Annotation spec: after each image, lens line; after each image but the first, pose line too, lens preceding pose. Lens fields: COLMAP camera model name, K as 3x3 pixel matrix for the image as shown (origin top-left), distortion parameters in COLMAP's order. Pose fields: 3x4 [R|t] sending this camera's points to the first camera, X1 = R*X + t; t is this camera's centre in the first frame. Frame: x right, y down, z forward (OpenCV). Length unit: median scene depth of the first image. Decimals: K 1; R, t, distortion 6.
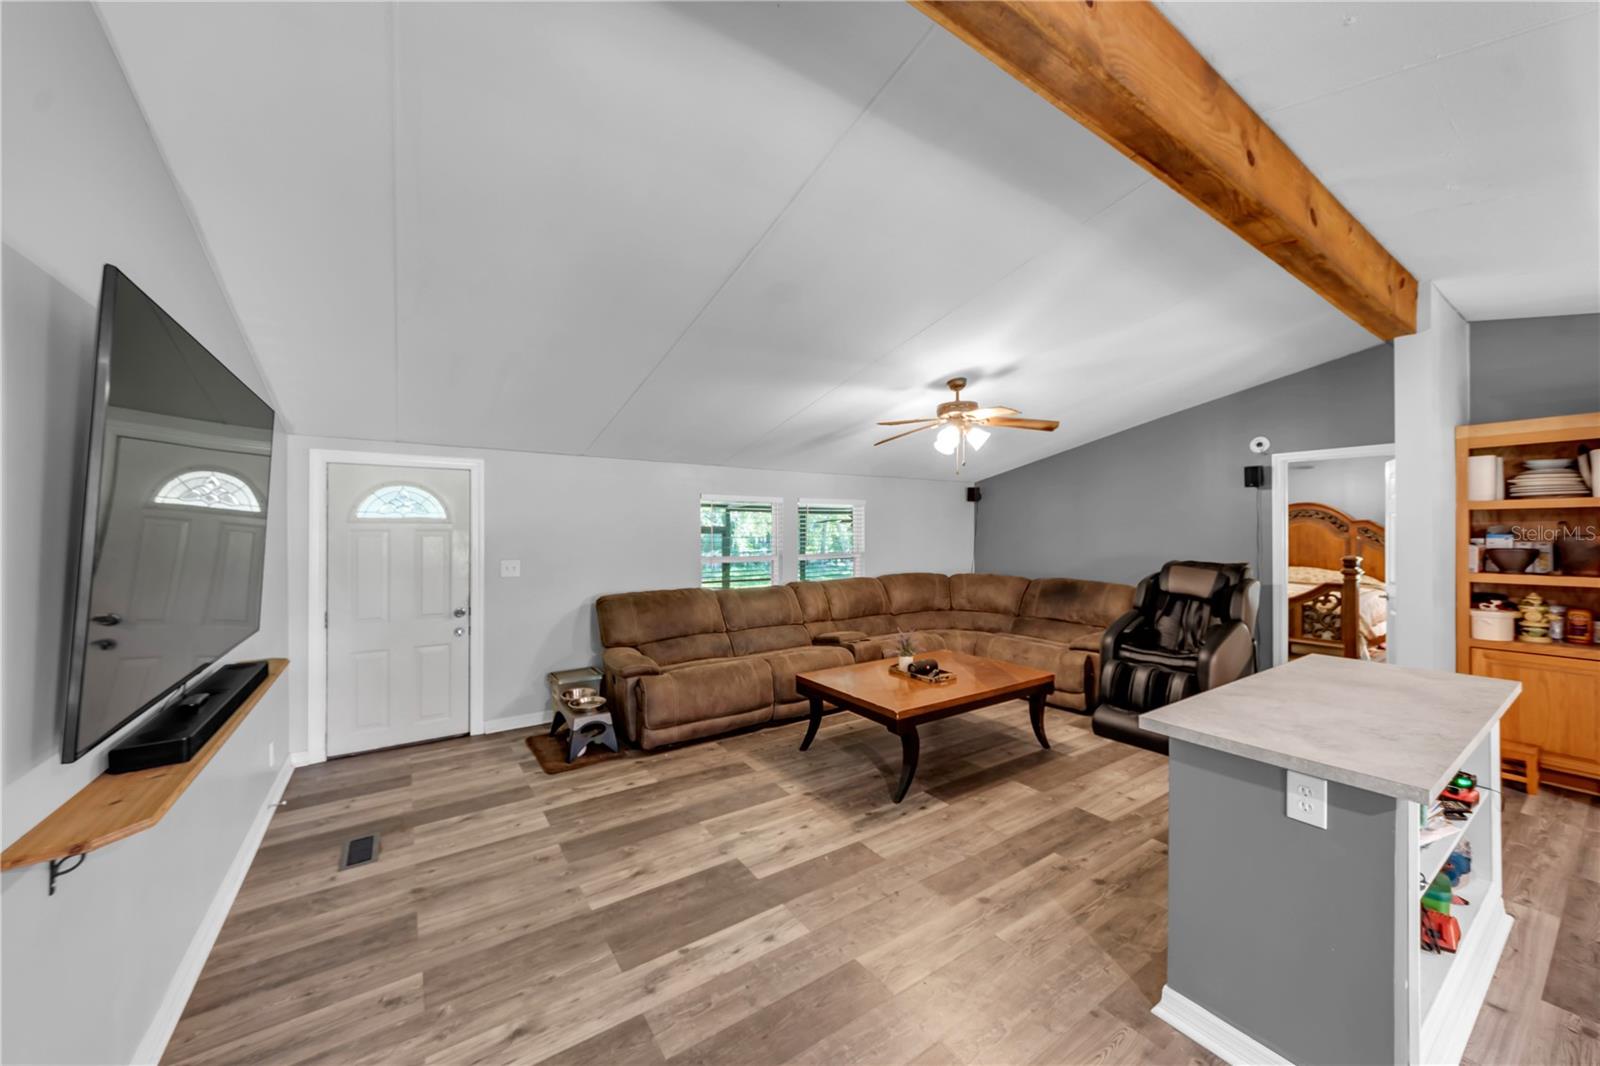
lens RADIAL K [[578.1, 0, 784.3], [0, 578.1, 530.8], [0, 0, 1]] dist [0.003288, -0.000951]
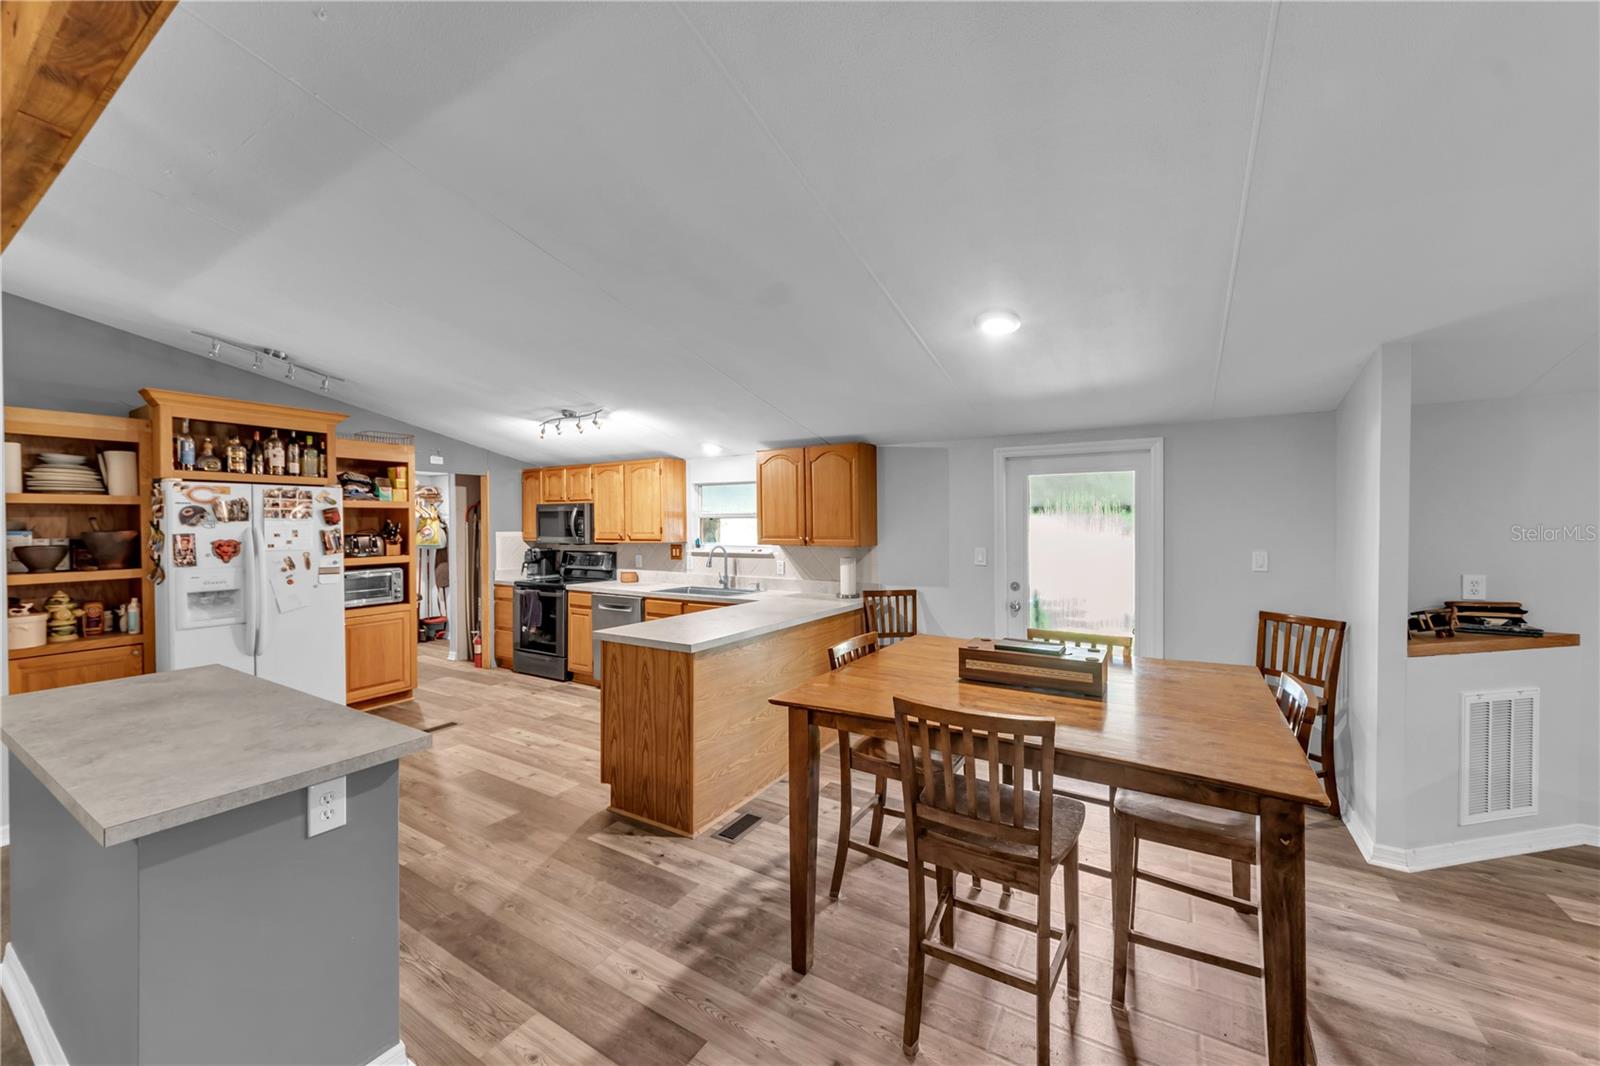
lens RADIAL K [[602.9, 0, 791.4], [0, 602.9, 524.5], [0, 0, 1]] dist [0.003486, -0.000796]
pose [[-0.419329, -0.002935, 0.907829, -0.145745], [0.007351, 0.999951, 0.006628, -0.001615], [-0.907804, 0.009453, -0.419287, 0.318666]]
